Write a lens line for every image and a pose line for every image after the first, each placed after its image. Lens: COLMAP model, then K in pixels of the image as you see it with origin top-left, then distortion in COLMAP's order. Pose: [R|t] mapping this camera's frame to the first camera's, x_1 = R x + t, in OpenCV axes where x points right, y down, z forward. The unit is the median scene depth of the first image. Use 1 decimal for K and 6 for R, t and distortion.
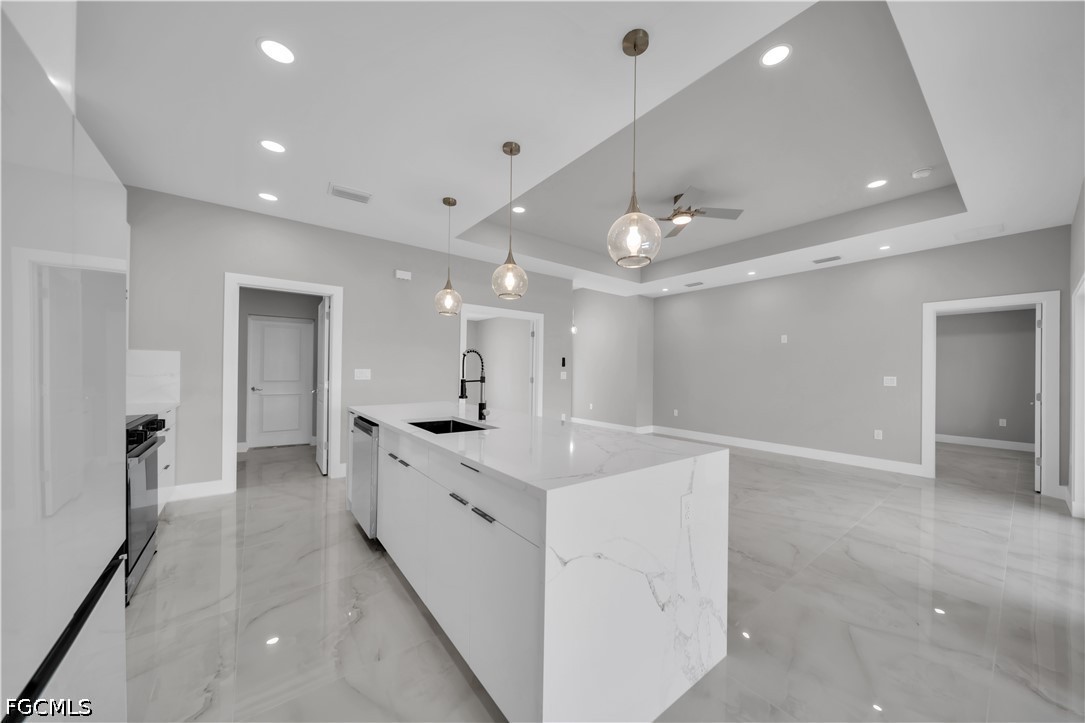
lens RADIAL K [[374.7, 0, 546.9], [0, 374.7, 371.5], [0, 0, 1]] dist [0.000024, -0.000730]
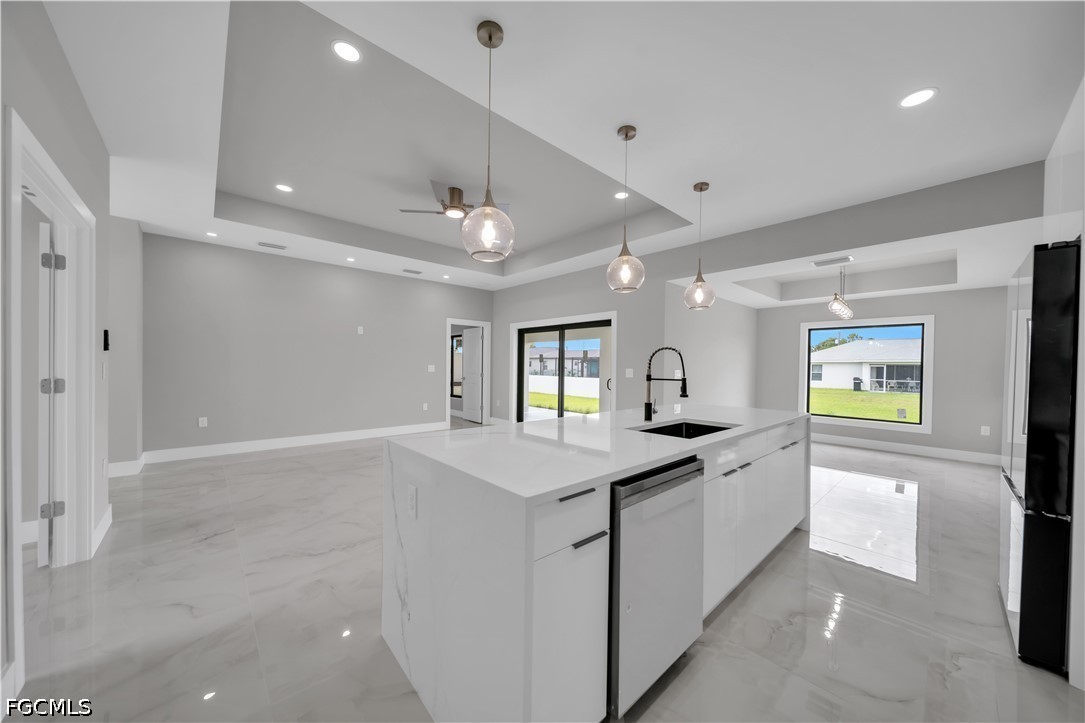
lens RADIAL K [[374.7, 0, 546.5], [0, 374.7, 364.7], [0, 0, 1]] dist [0.000024, -0.000730]
pose [[-0.083499, -0.011748, 0.996439, -0.745940], [-0.012429, 0.999865, 0.010746, -0.012651], [-0.996430, -0.011487, -0.083634, 0.909596]]
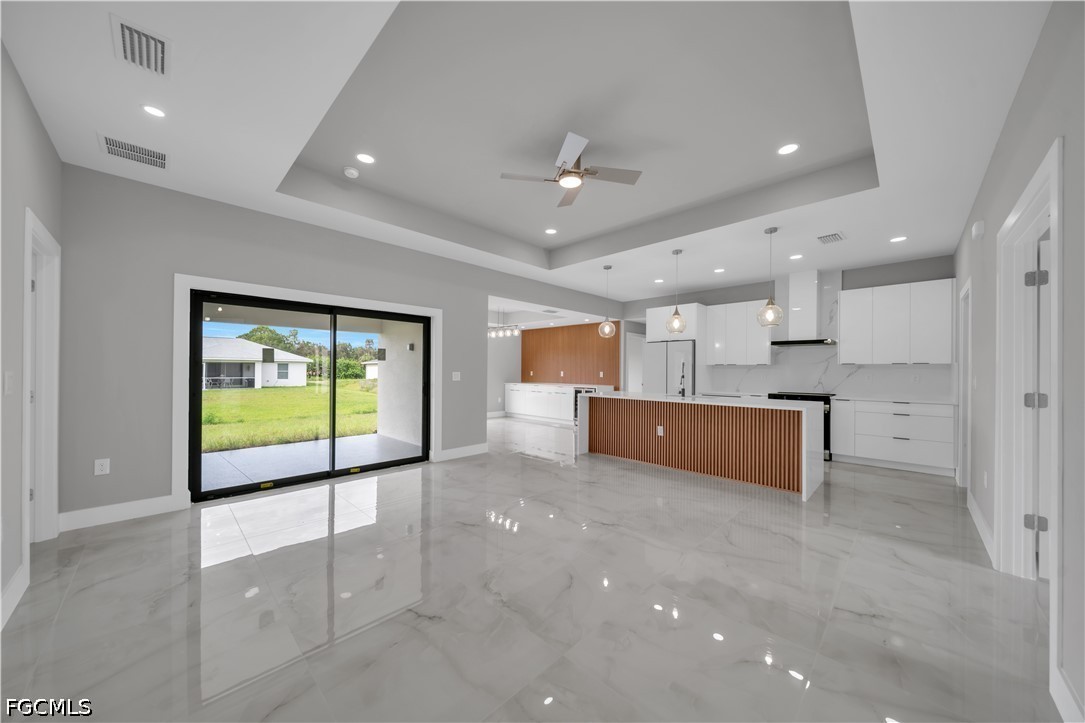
lens RADIAL K [[374.7, 0, 546.6], [0, 374.7, 368.4], [0, 0, 1]] dist [0.000024, -0.000730]
pose [[-0.989795, -0.022350, -0.140737, 0.565263], [-0.021770, 0.999747, -0.005655, 0.003083], [0.140828, -0.002533, -0.990031, 1.959388]]
